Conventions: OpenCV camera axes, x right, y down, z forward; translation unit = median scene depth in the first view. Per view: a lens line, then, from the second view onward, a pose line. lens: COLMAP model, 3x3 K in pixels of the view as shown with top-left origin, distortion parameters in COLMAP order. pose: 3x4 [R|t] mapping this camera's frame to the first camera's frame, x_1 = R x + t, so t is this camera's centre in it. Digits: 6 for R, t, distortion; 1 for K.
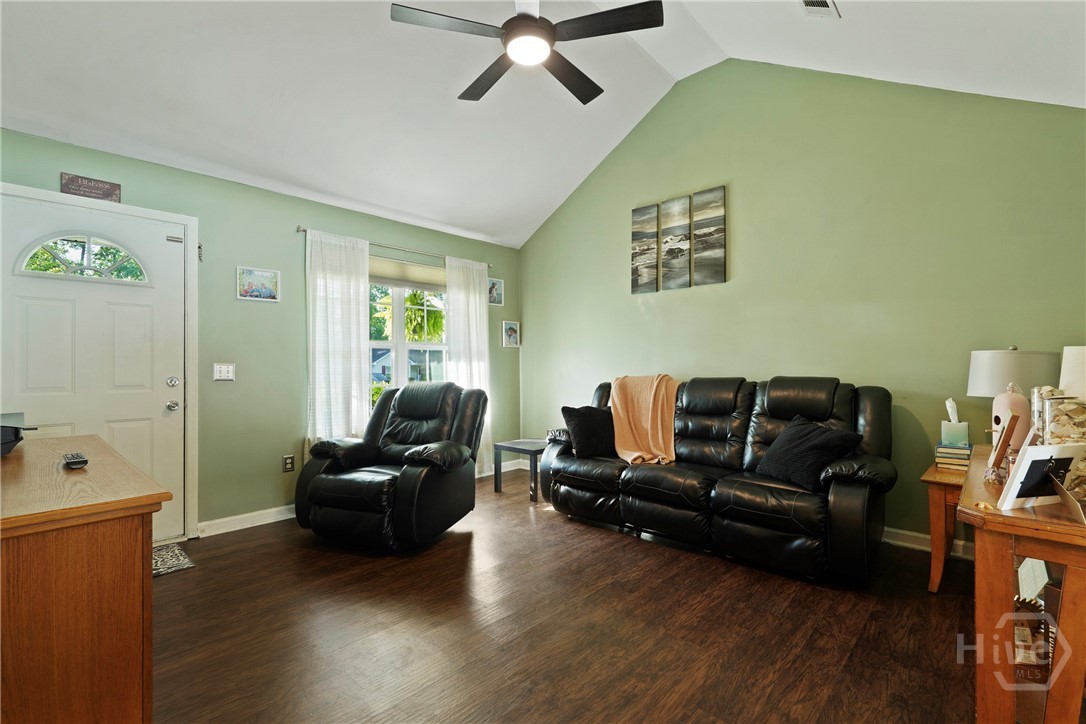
lens RADIAL K [[486.9, 0, 542.3], [0, 486.9, 364.6], [0, 0, 1]] dist [-0.015567, 0.000266]
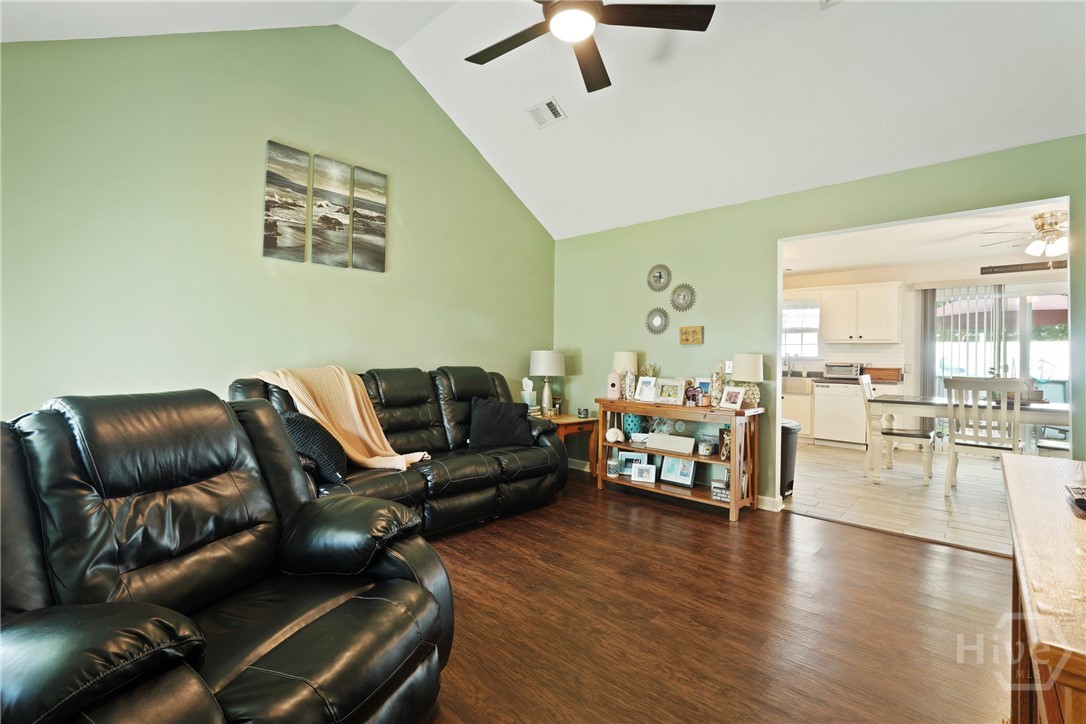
lens RADIAL K [[486.9, 0, 542.3], [0, 486.9, 364.6], [0, 0, 1]] dist [-0.015567, 0.000266]
pose [[0.001512, -0.006629, 0.999977, -0.600877], [-0.009294, 0.999935, 0.006642, 0.008241], [-0.999956, -0.009304, 0.001450, 0.657445]]
